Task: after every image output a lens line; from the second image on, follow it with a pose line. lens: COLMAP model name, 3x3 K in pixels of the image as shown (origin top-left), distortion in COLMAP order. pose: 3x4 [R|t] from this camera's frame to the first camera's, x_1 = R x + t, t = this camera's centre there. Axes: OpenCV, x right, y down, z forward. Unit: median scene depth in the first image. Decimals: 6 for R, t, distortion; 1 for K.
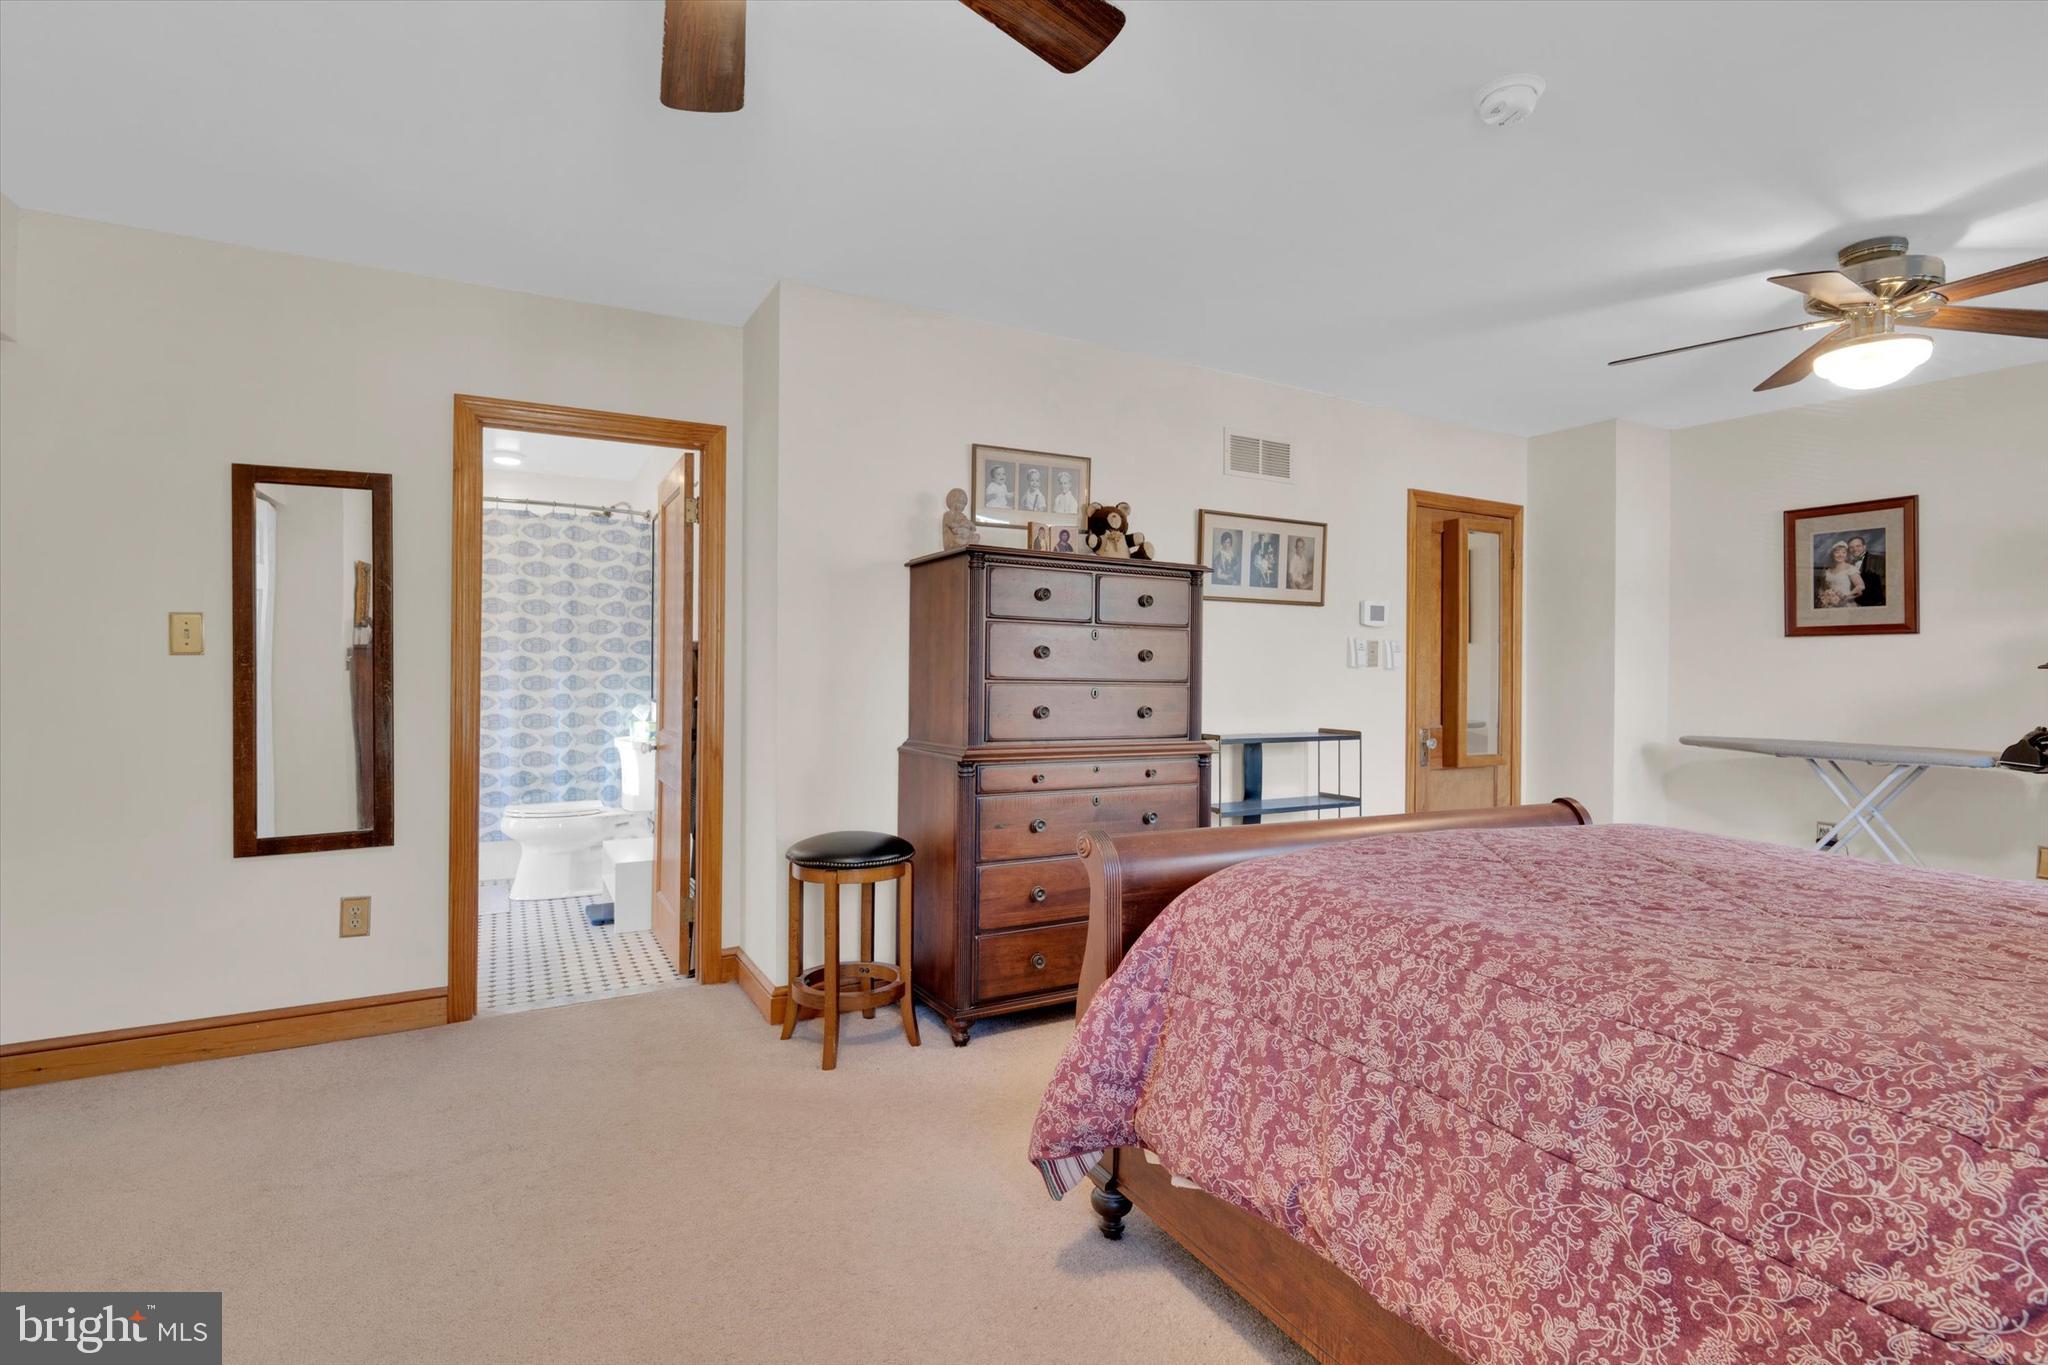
lens RADIAL K [[965.2, 0, 1030.6], [0, 965.2, 675.1], [0, 0, 1]] dist [0.003109, 0.000035]
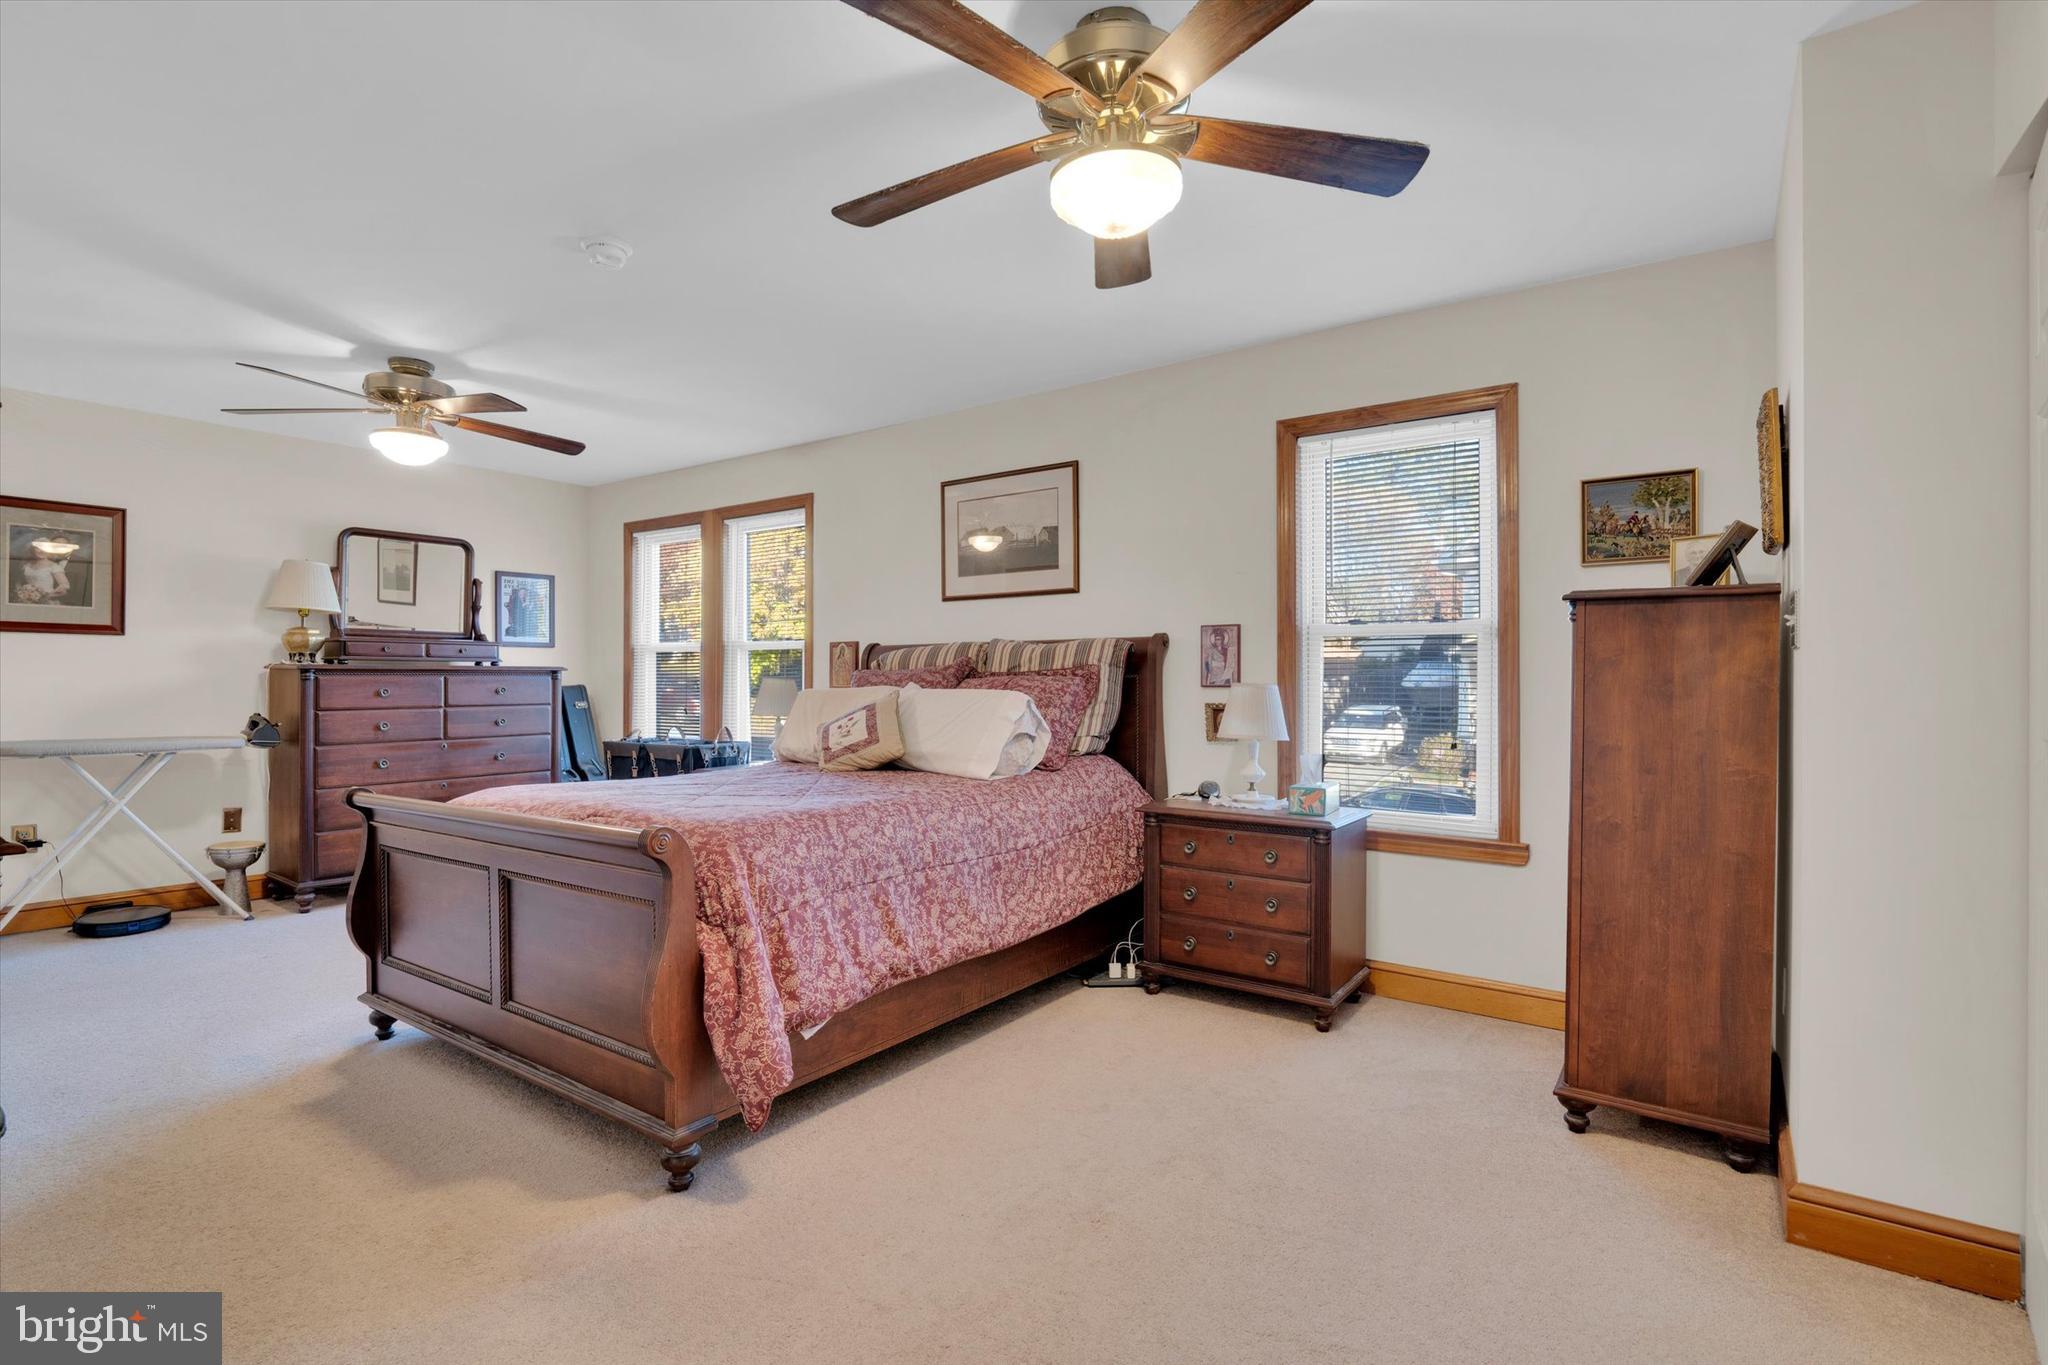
lens RADIAL K [[965.2, 0, 1030.6], [0, 965.2, 675.1], [0, 0, 1]] dist [0.003109, 0.000035]
pose [[-0.425084, -0.002591, 0.905150, -0.512144], [-0.001942, 0.999996, 0.001950, -0.001509], [-0.905152, -0.000929, -0.425087, 0.532074]]
